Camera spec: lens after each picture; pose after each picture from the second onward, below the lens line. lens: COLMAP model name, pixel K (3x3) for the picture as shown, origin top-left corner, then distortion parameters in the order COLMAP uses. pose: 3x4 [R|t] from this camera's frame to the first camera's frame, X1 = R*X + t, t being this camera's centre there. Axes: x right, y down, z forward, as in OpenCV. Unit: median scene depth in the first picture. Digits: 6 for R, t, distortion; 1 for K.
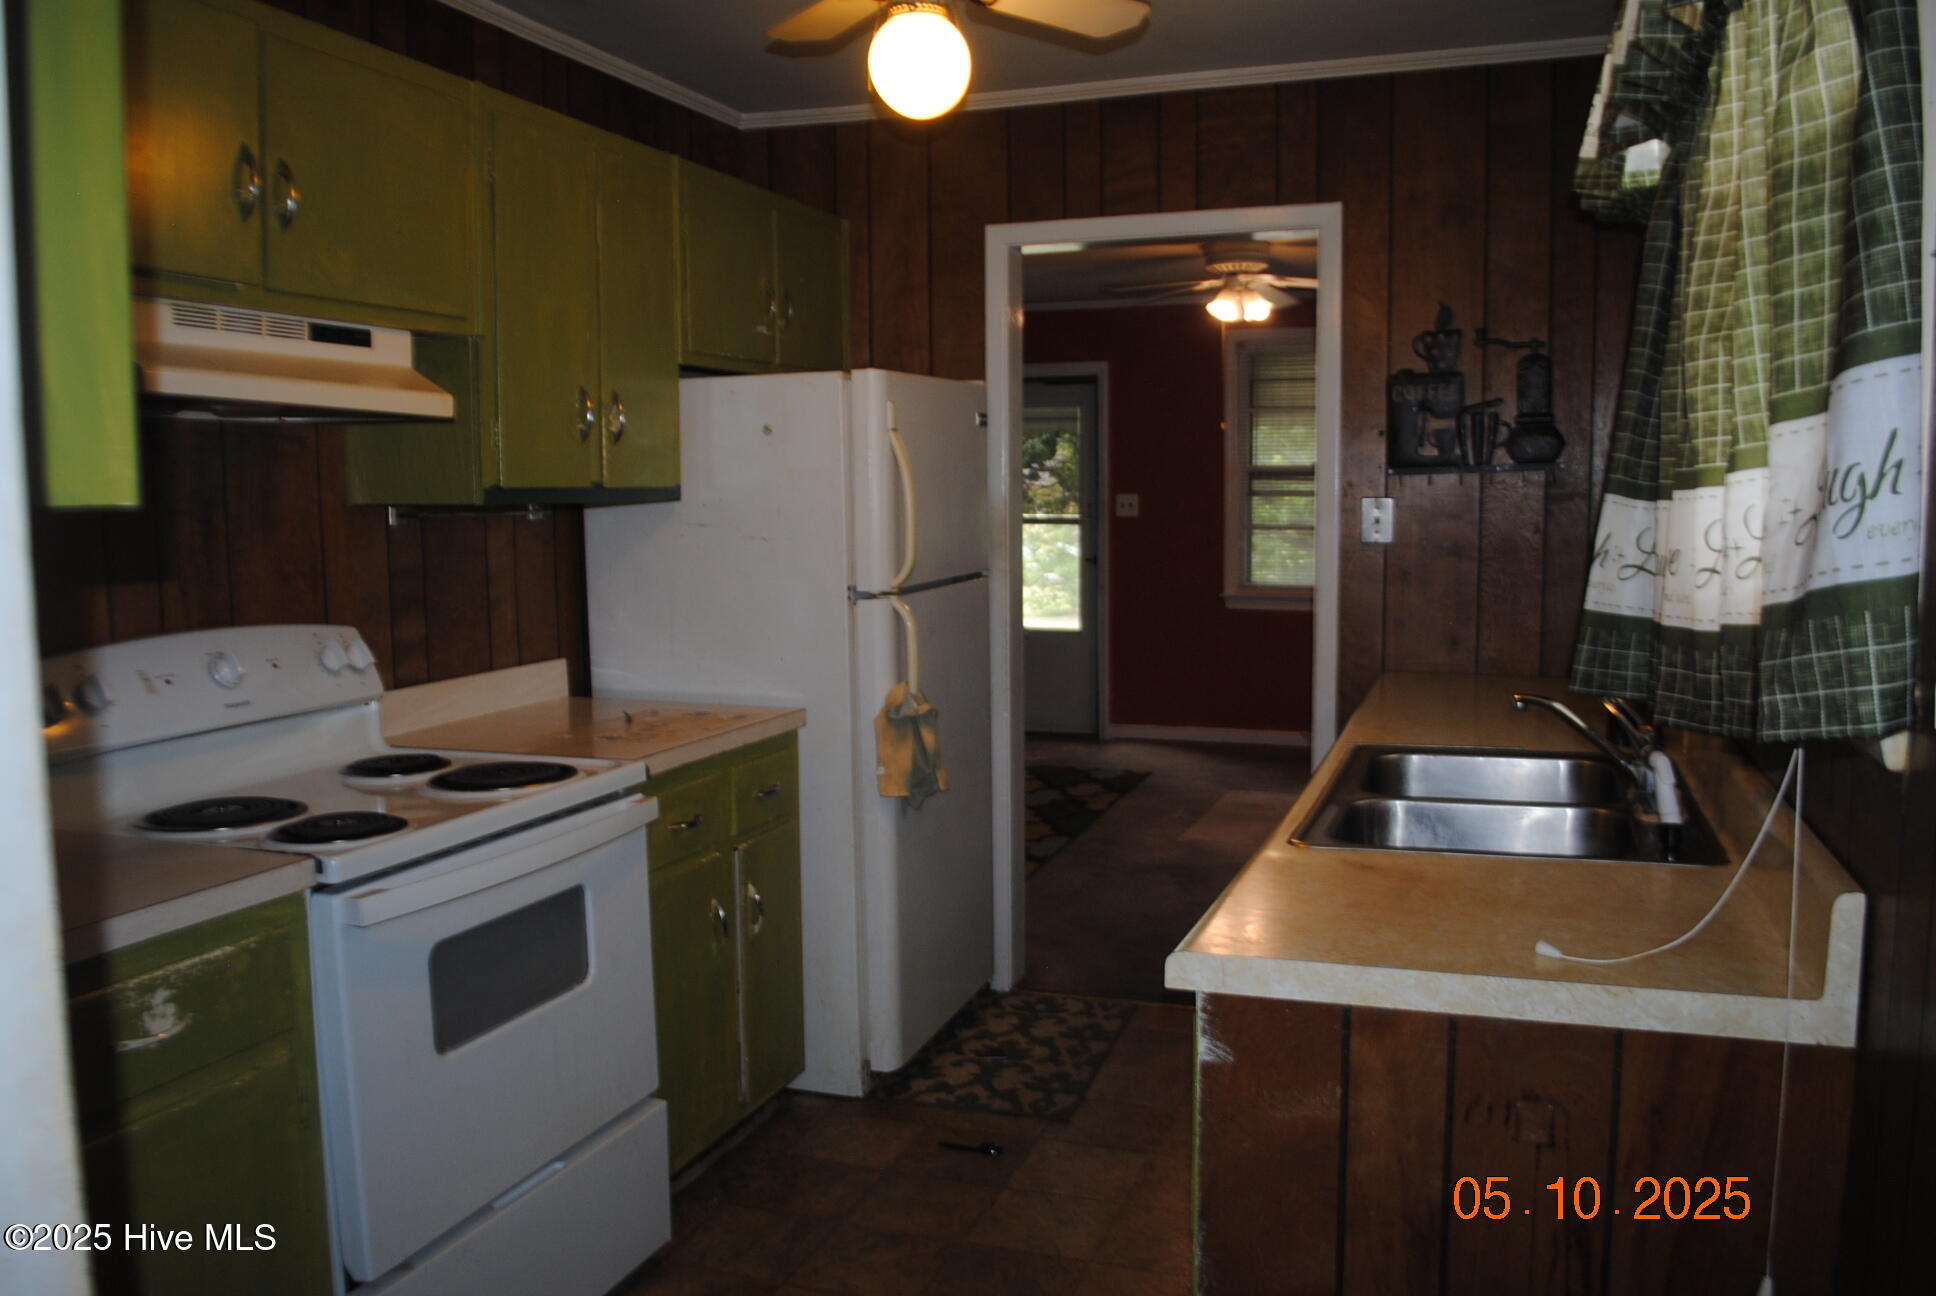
lens RADIAL K [[1555.4, 0, 959.7], [0, 1555.4, 658.4], [0, 0, 1]] dist [-0.072502, 0.010813]
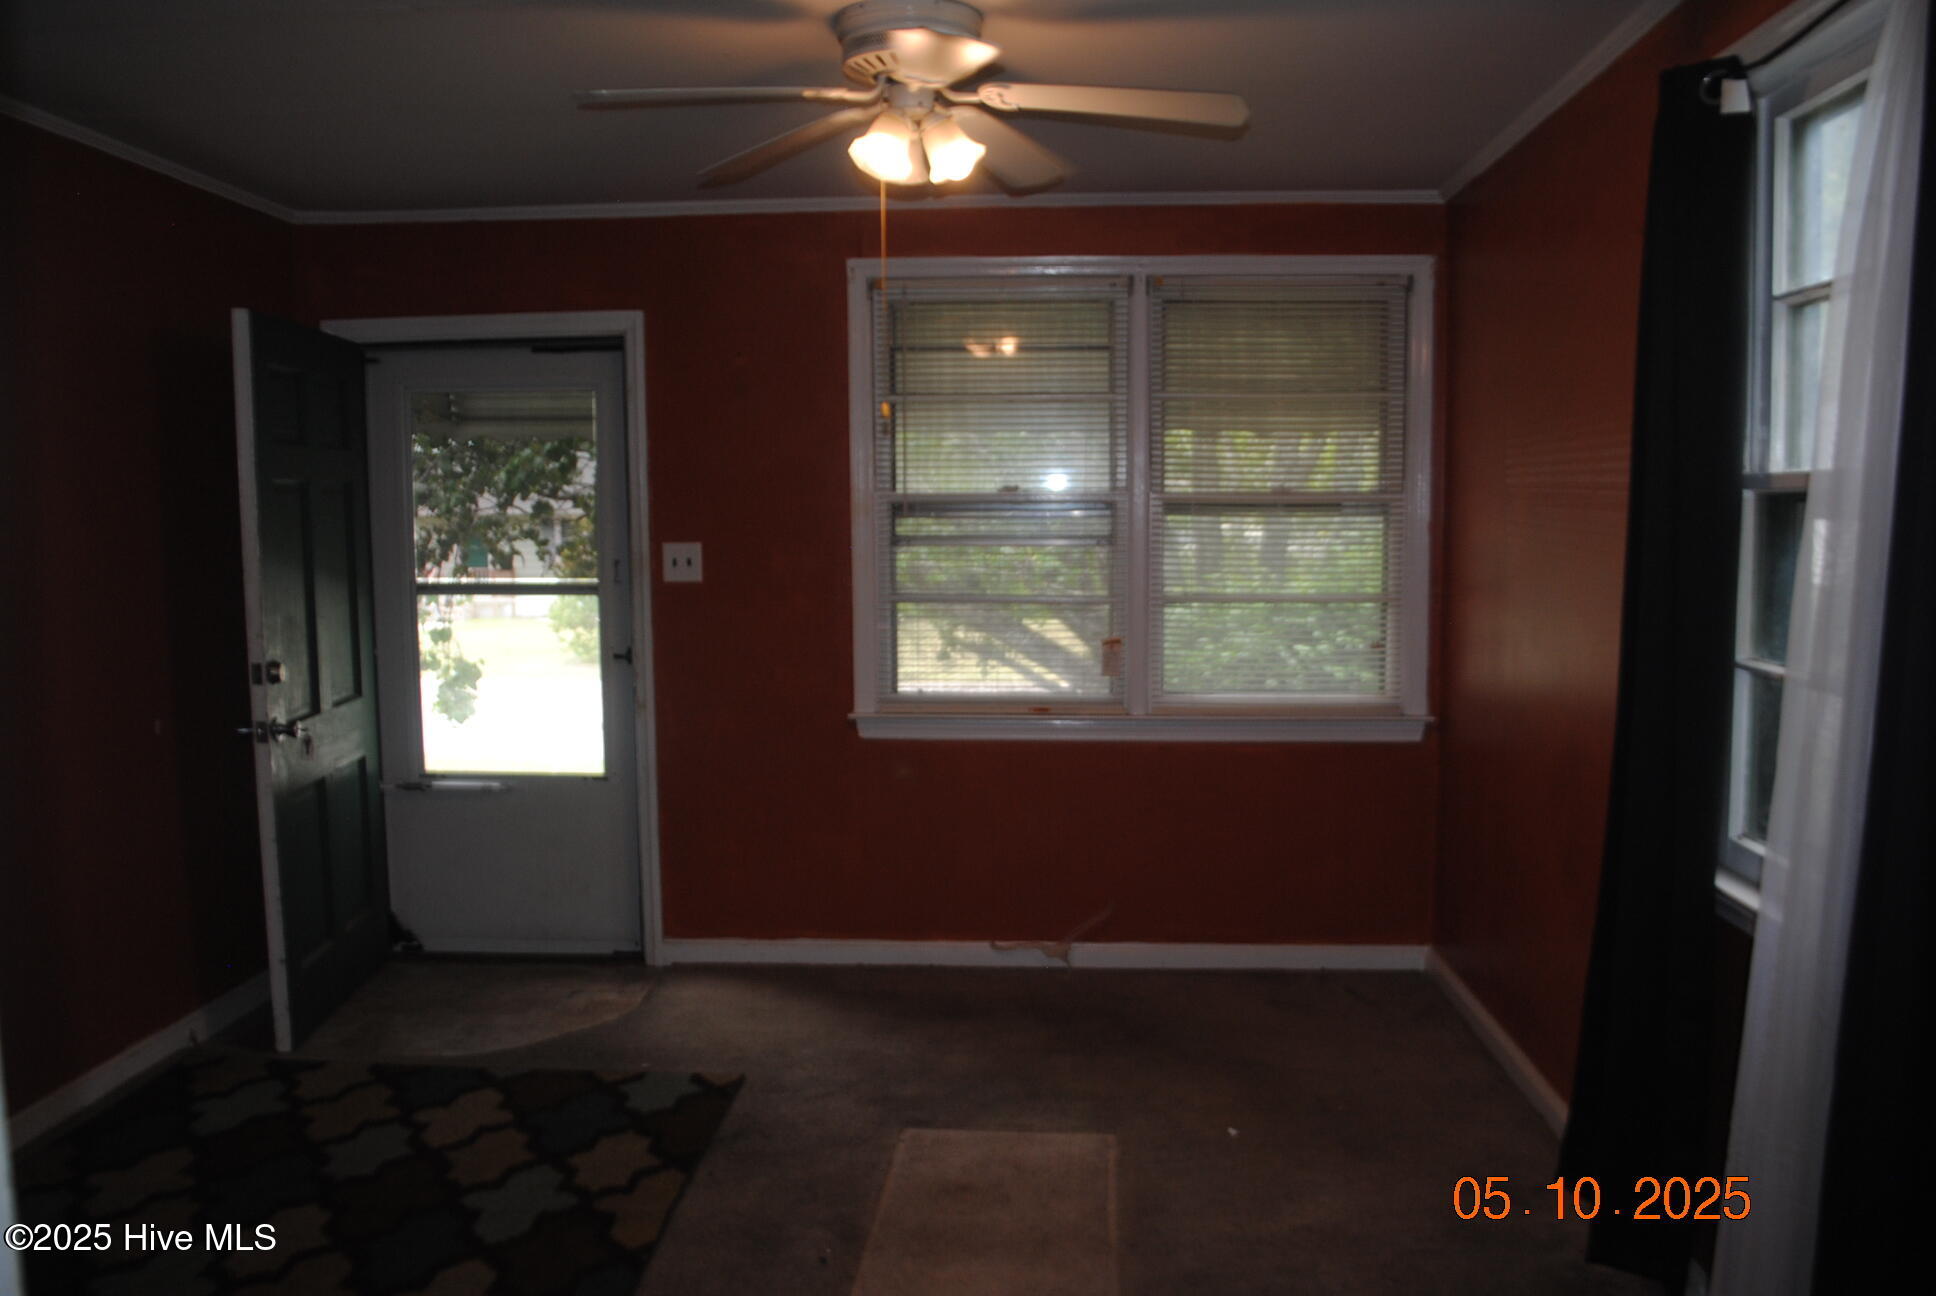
lens RADIAL K [[1555.4, 0, 959.7], [0, 1555.4, 658.4], [0, 0, 1]] dist [-0.072502, 0.010813]
pose [[0.960459, -0.026310, 0.277175, 0.047149], [0.030525, 0.999475, -0.010902, -0.054567], [-0.276742, 0.018931, 0.960758, 0.427165]]
